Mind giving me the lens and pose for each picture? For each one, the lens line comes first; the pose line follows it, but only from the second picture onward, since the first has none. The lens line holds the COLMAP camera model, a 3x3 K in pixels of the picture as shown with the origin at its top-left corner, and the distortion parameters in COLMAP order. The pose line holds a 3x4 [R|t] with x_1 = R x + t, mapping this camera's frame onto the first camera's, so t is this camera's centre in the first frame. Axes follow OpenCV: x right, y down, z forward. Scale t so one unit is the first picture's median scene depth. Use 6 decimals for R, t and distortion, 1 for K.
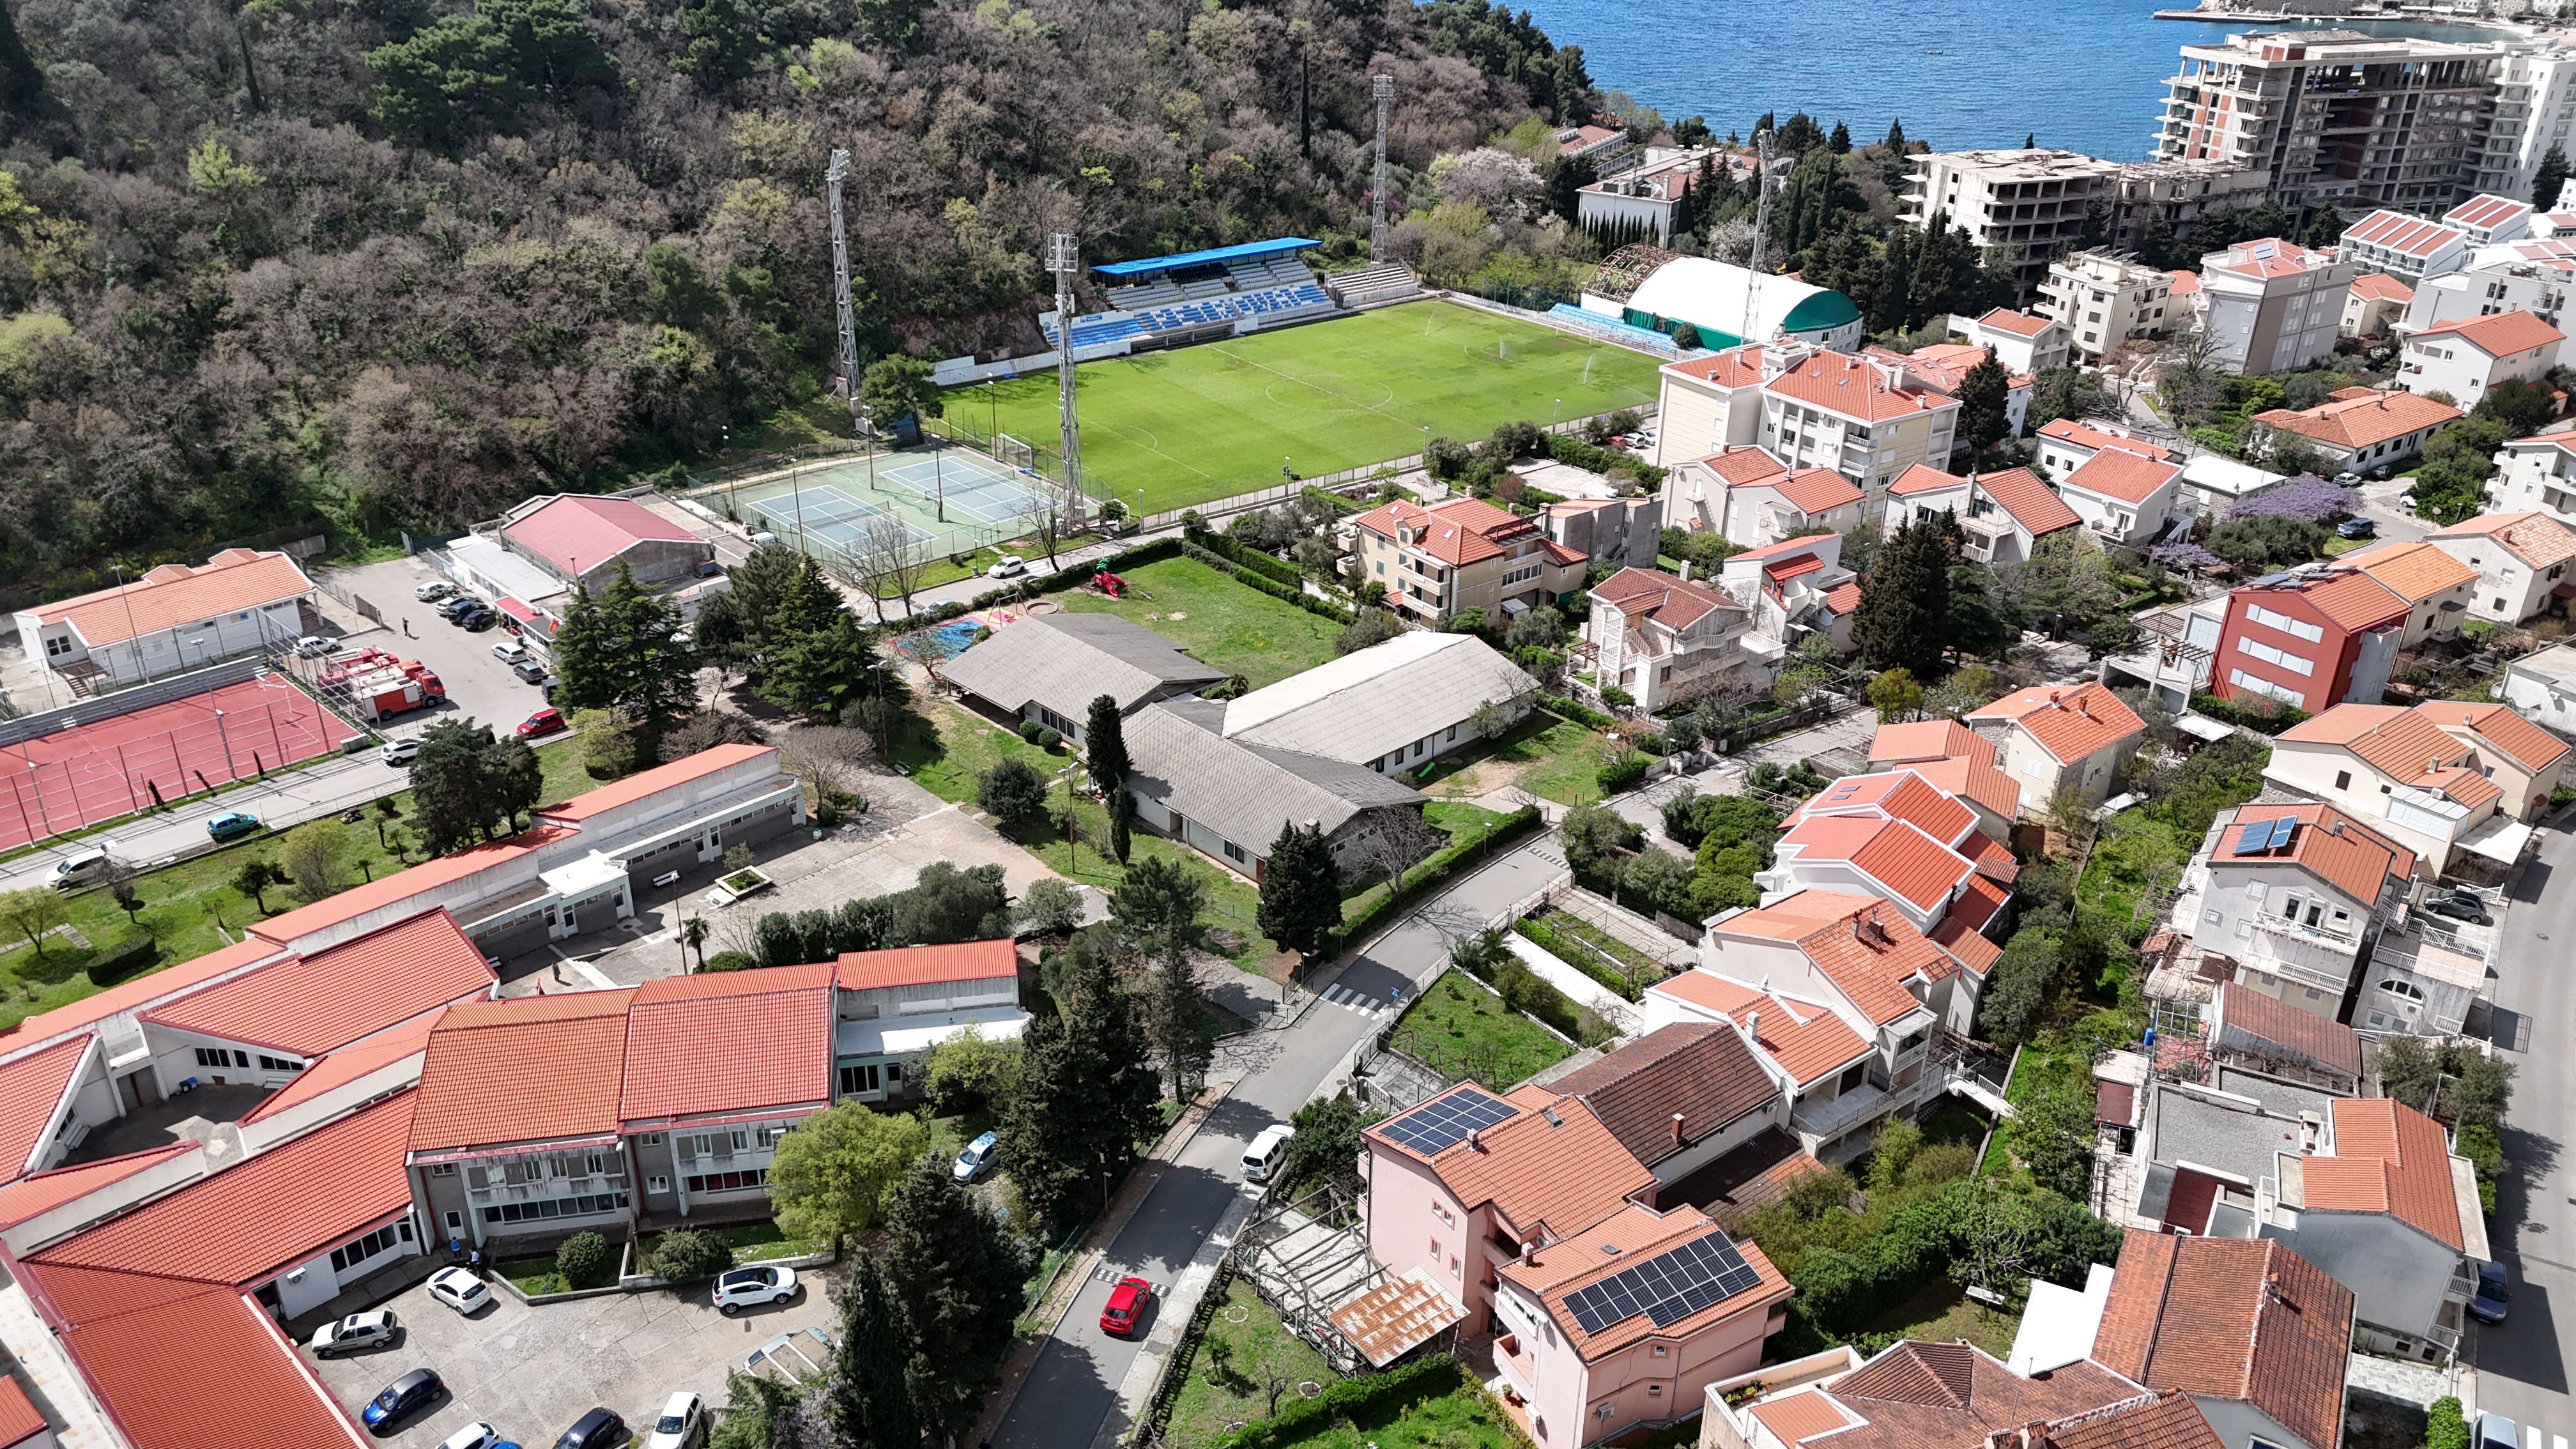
lens RADIAL K [[1893.0, 0, 1288.0], [0, 1893.0, 724.5], [0, 0, 1]] dist [0.082641, -0.077227]
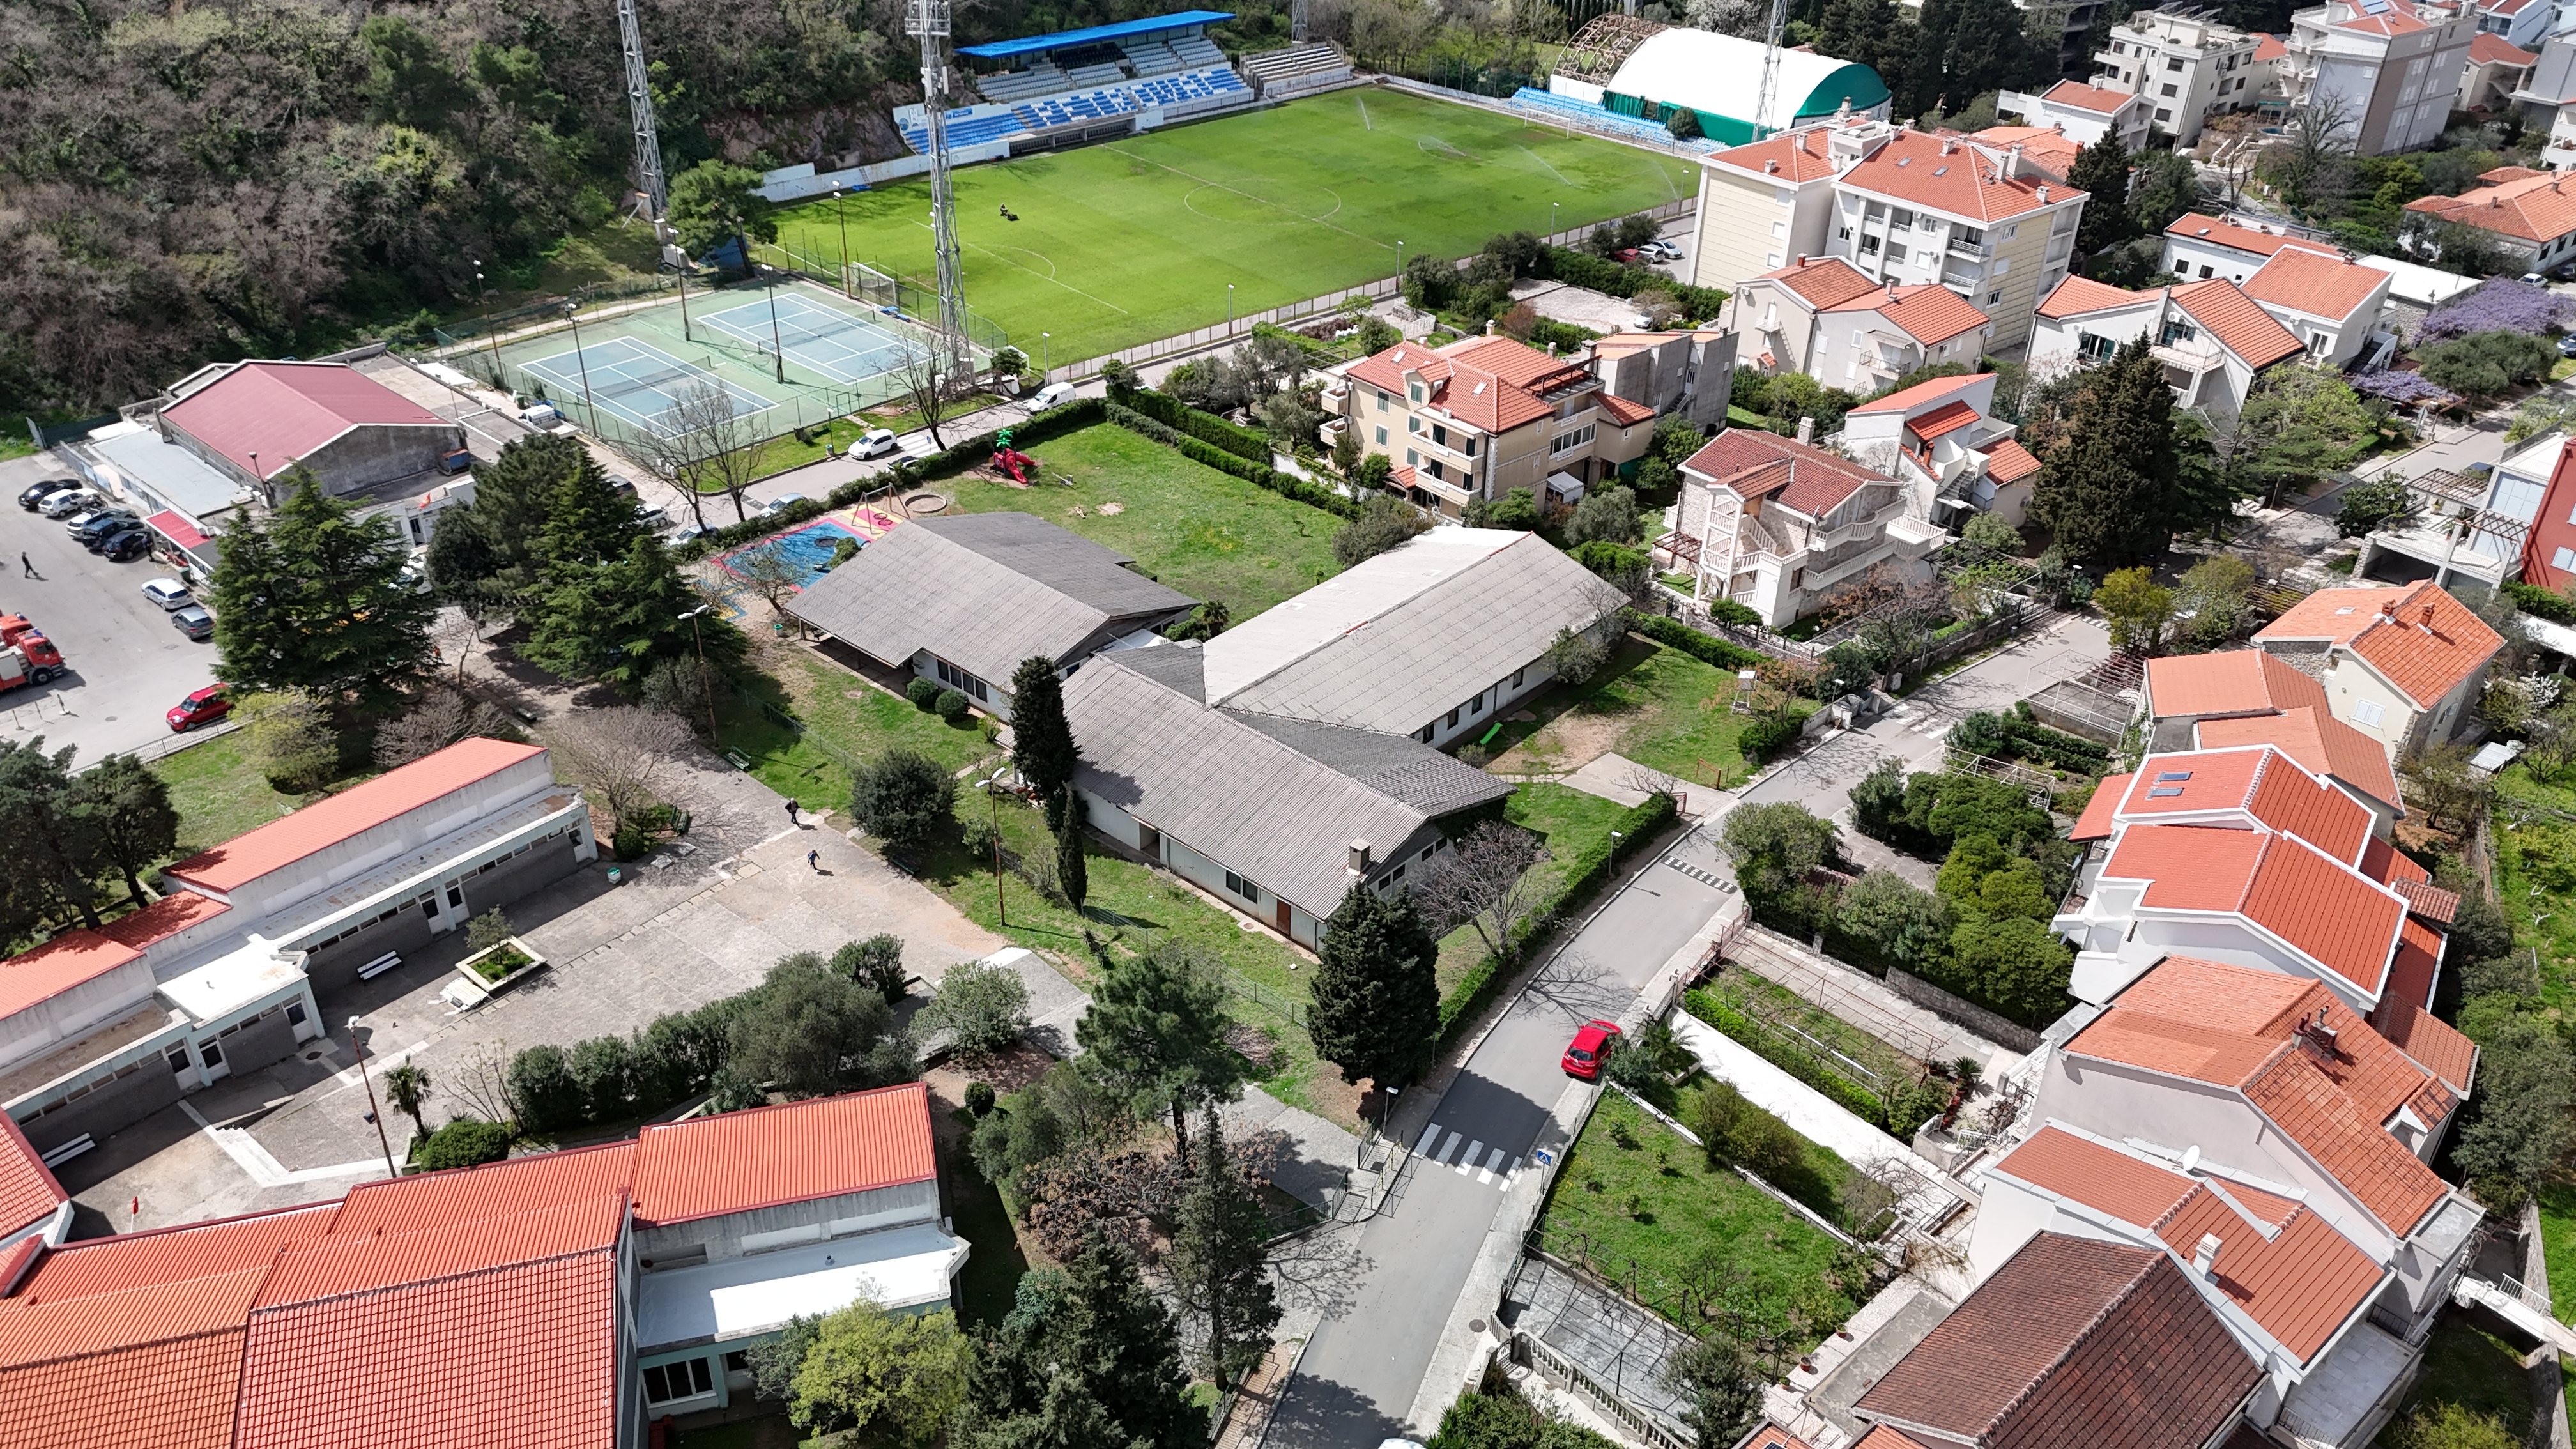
lens RADIAL K [[1897.7, 0, 1288.0], [0, 1897.7, 724.5], [0, 0, 1]] dist [0.058224, -0.039869]
pose [[0.997215, -0.038381, 0.063948, -0.037658], [0.032451, 0.995293, 0.091317, -0.036644], [-0.067152, -0.088988, 0.993766, 0.234259]]
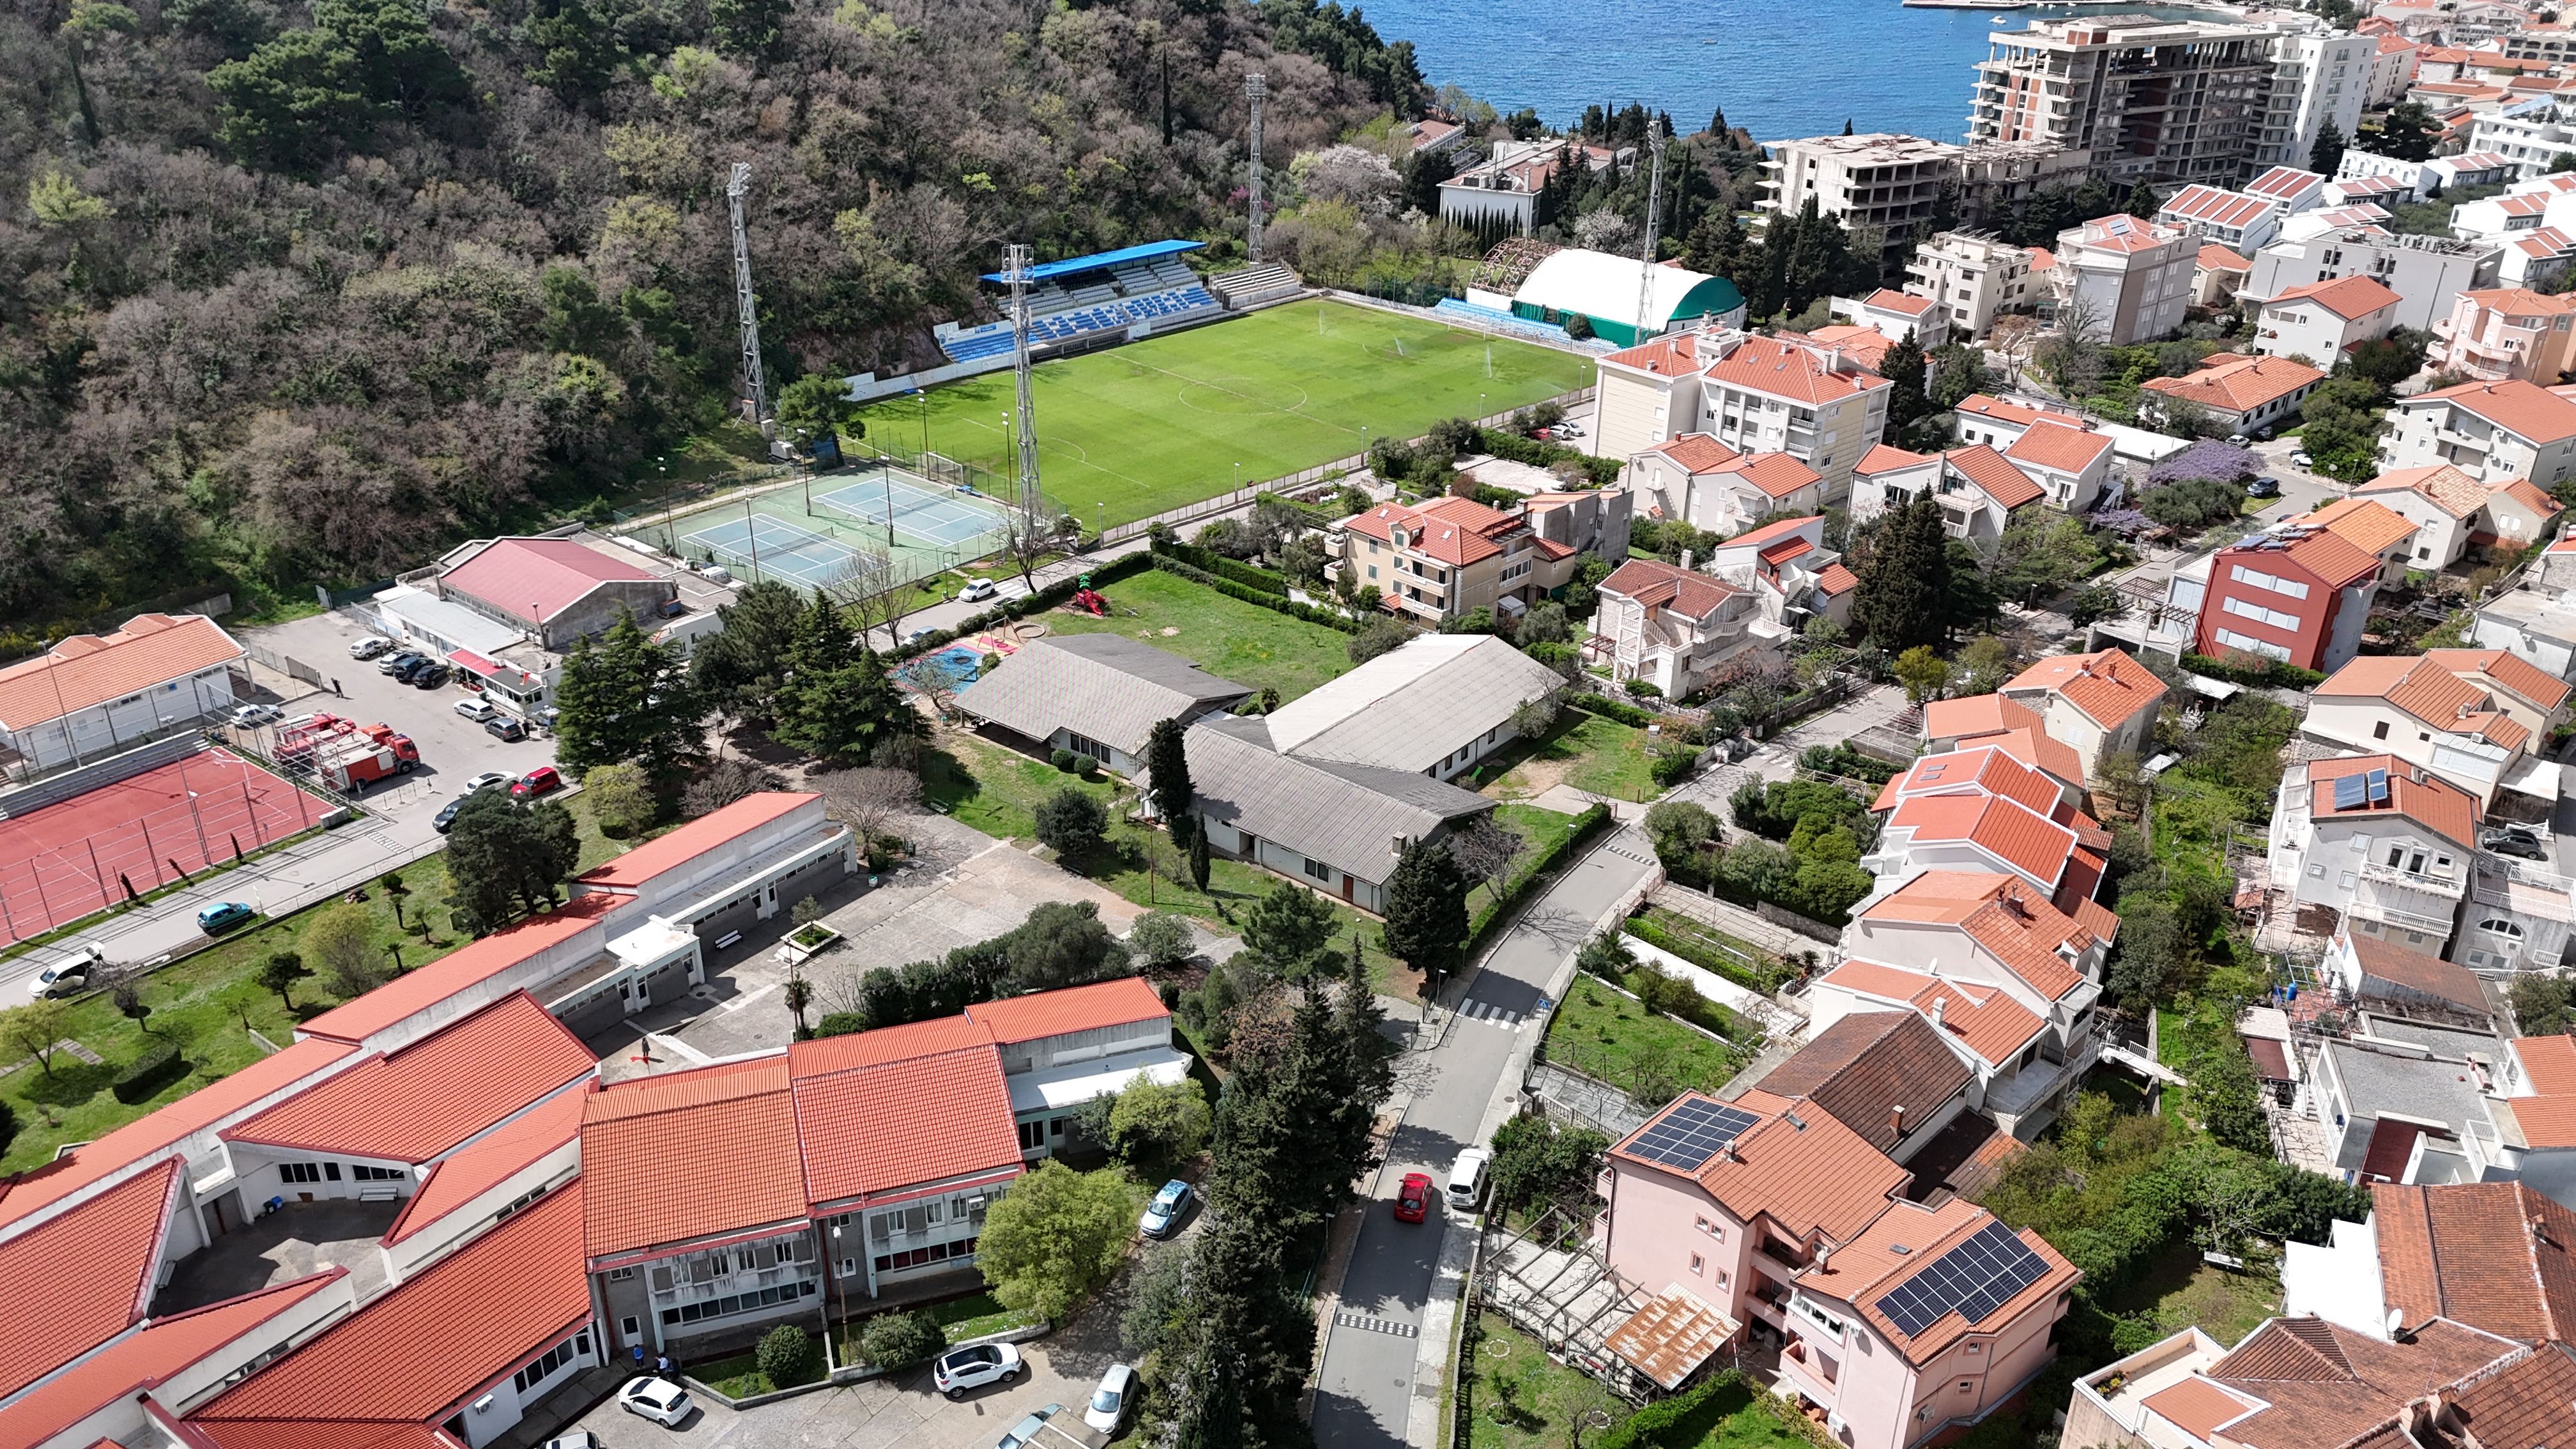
lens RADIAL K [[1893.0, 0, 1288.0], [0, 1893.0, 724.5], [0, 0, 1]] dist [0.082641, -0.077227]
pose [[0.991289, -0.059854, 0.117316, -0.109356], [0.059666, 0.998205, 0.005120, -0.010056], [-0.117412, 0.001924, 0.993081, 0.019357]]
